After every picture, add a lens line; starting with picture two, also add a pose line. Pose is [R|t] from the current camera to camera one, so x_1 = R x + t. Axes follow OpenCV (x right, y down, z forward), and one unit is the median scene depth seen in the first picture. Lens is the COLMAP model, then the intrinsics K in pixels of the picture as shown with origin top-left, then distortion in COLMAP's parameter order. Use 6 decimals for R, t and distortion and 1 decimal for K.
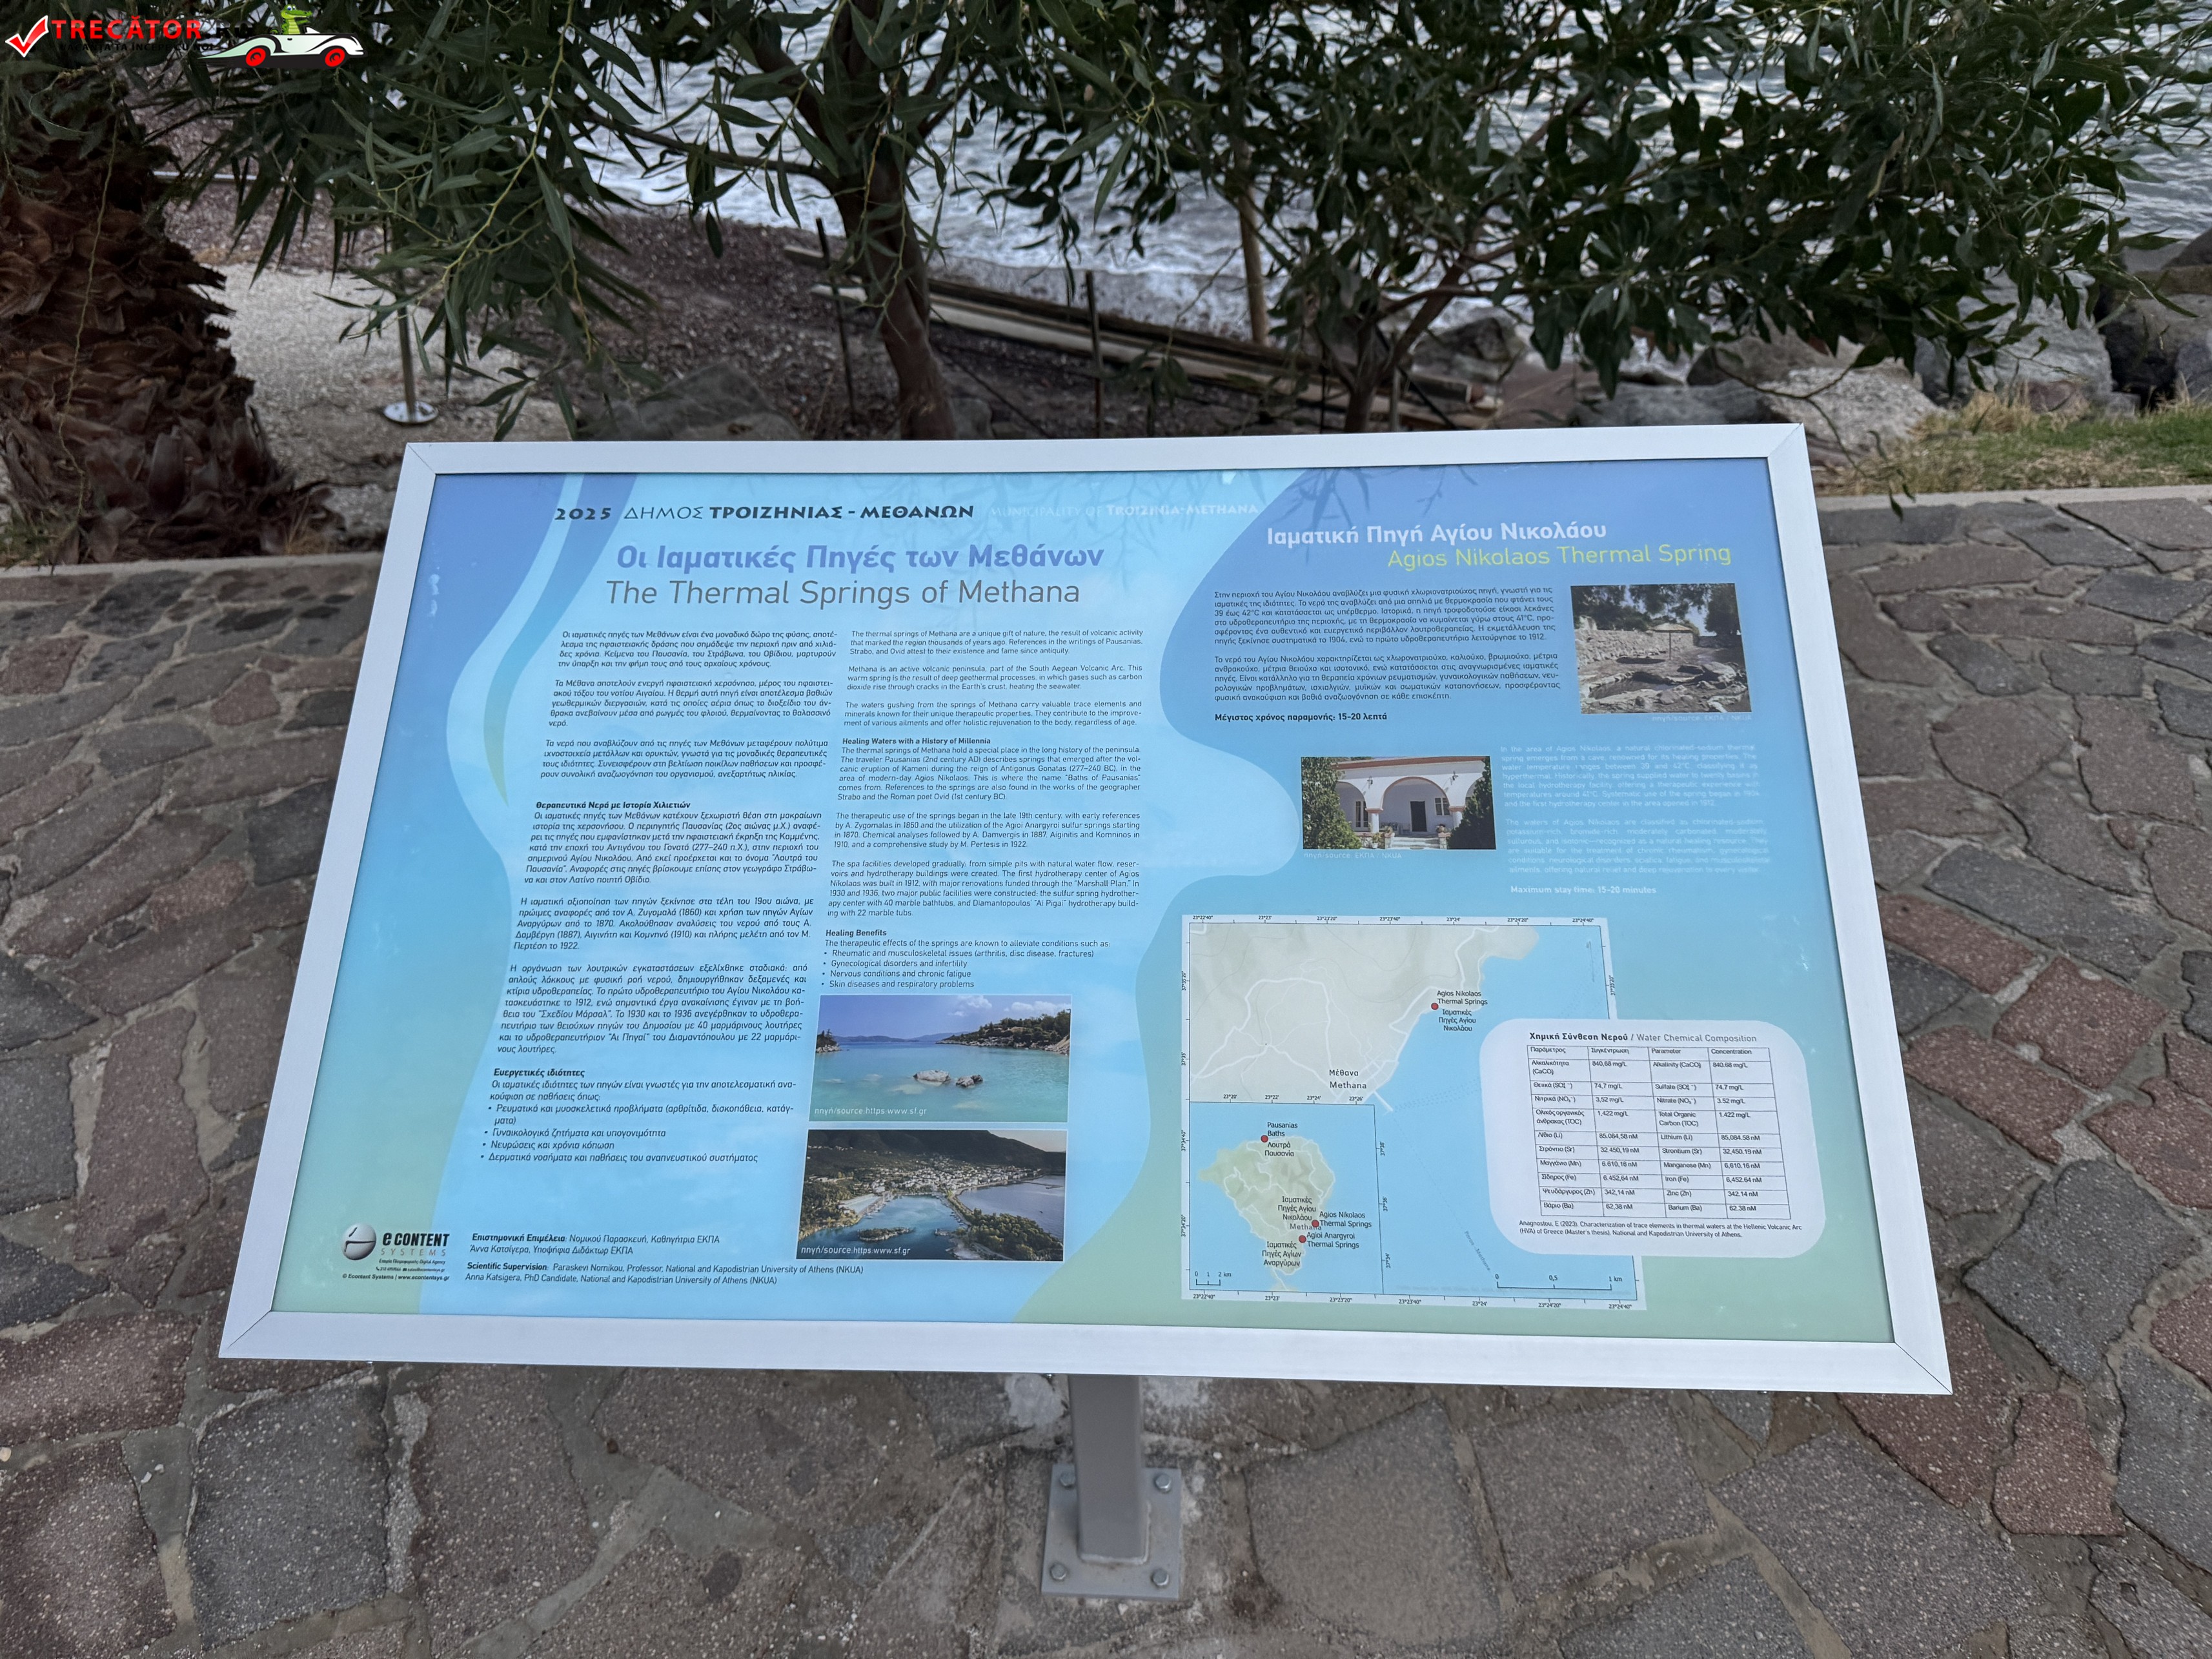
lens RADIAL K [[1568.7, 0, 1105.3], [0, 1568.7, 841.0], [0, 0, 1]] dist [0.038291, -0.047388]
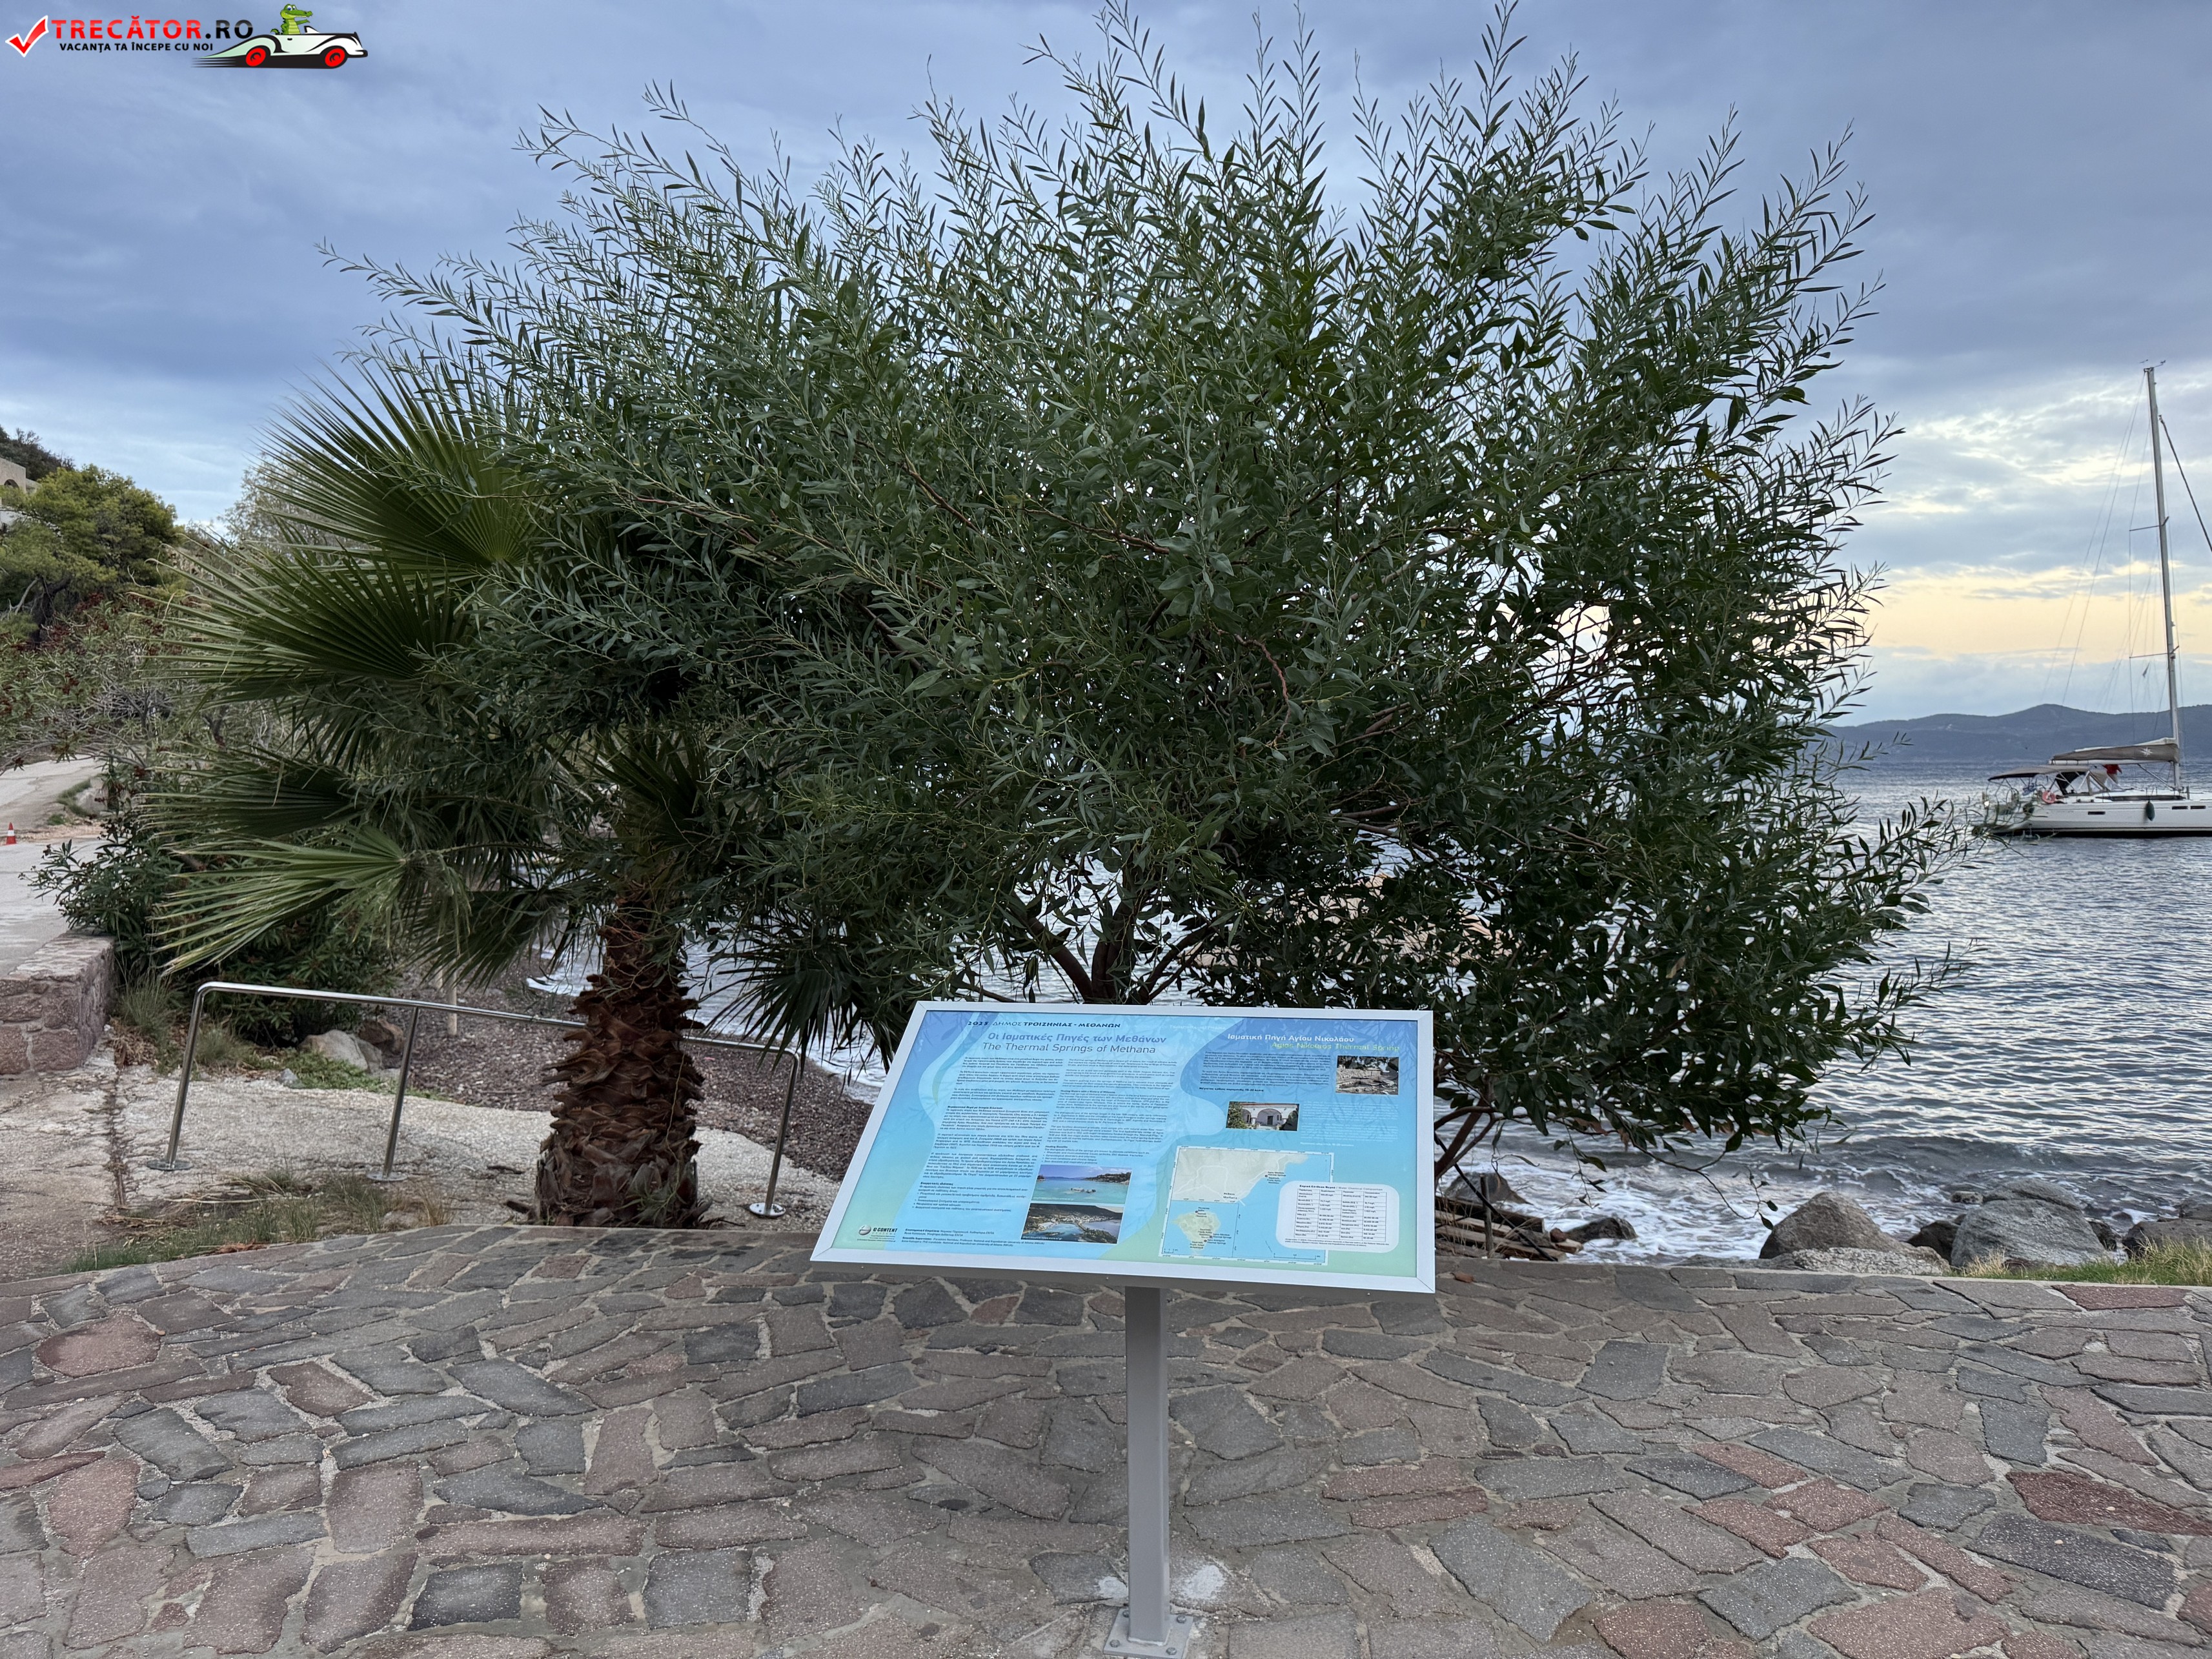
lens RADIAL K [[1568.7, 0, 1110.1], [0, 1568.7, 828.7], [0, 0, 1]] dist [0.038291, -0.047388]
pose [[0.986802, 0.028249, -0.159447, 0.207658], [-0.114514, 0.817929, -0.563807, 0.673882], [0.114489, 0.574625, 0.810369, -0.894221]]
